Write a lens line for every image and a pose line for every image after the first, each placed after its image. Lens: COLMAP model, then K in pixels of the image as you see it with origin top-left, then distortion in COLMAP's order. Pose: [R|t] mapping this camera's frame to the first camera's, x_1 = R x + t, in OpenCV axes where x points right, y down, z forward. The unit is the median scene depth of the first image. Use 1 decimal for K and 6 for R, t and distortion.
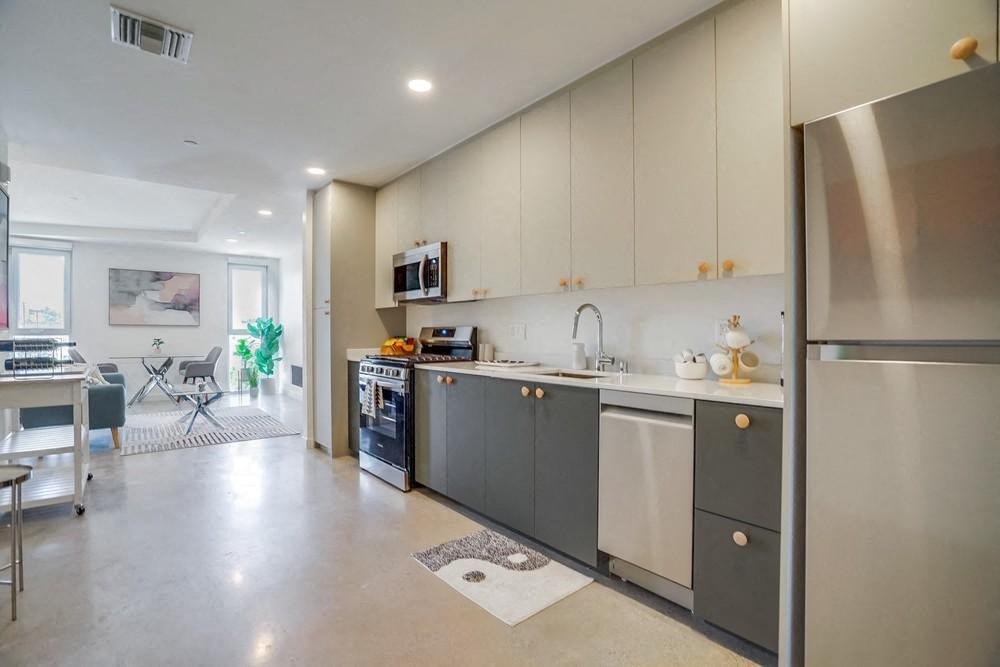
lens RADIAL K [[472.8, 0, 501.9], [0, 472.8, 336.1], [0, 0, 1]] dist [-0.060659, 0.000137]
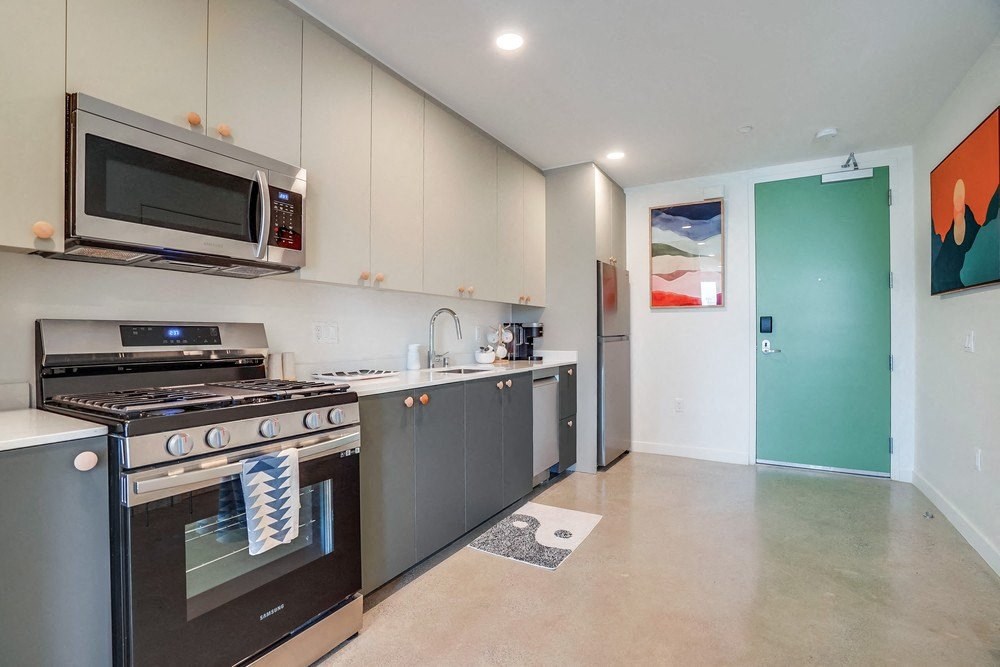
lens RADIAL K [[481.4, 0, 501.4], [0, 481.4, 332.3], [0, 0, 1]] dist [-0.000402, 0.000415]
pose [[-0.346718, 0.000011, 0.937969, -0.955474], [0.003907, 0.999991, 0.001432, -0.013260], [-0.937961, 0.004161, -0.346715, 1.272702]]
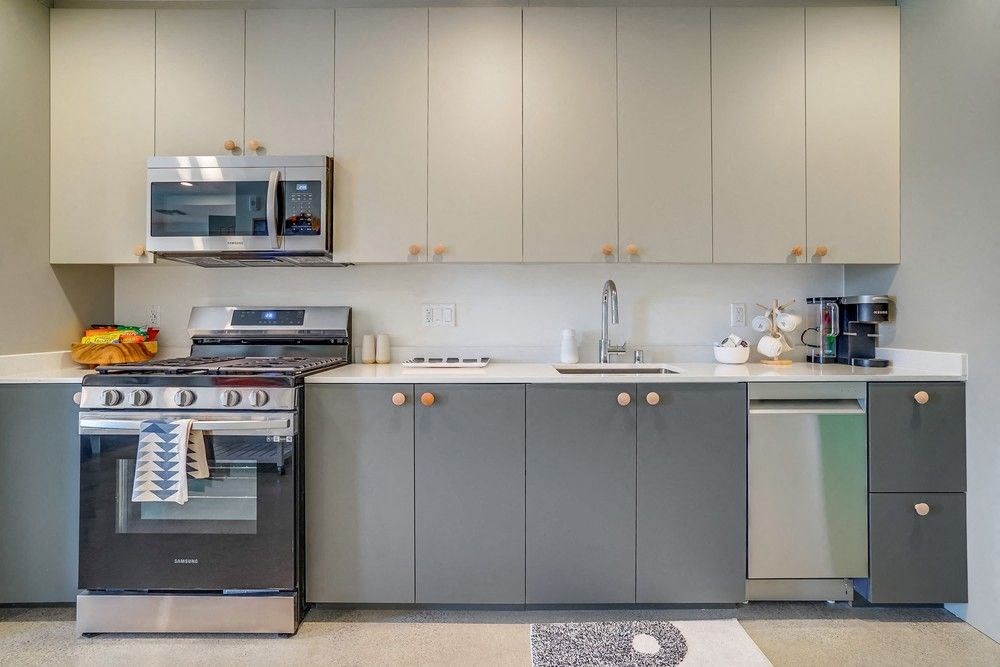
lens RADIAL K [[450.7, 0, 499.9], [0, 450.7, 318.5], [0, 0, 1]] dist [-0.014088, 0.000619]
pose [[0.638749, 0.004740, 0.769401, -0.529941], [0.006188, 0.999917, -0.011297, 0.003420], [-0.769390, 0.011977, 0.638666, 0.643794]]
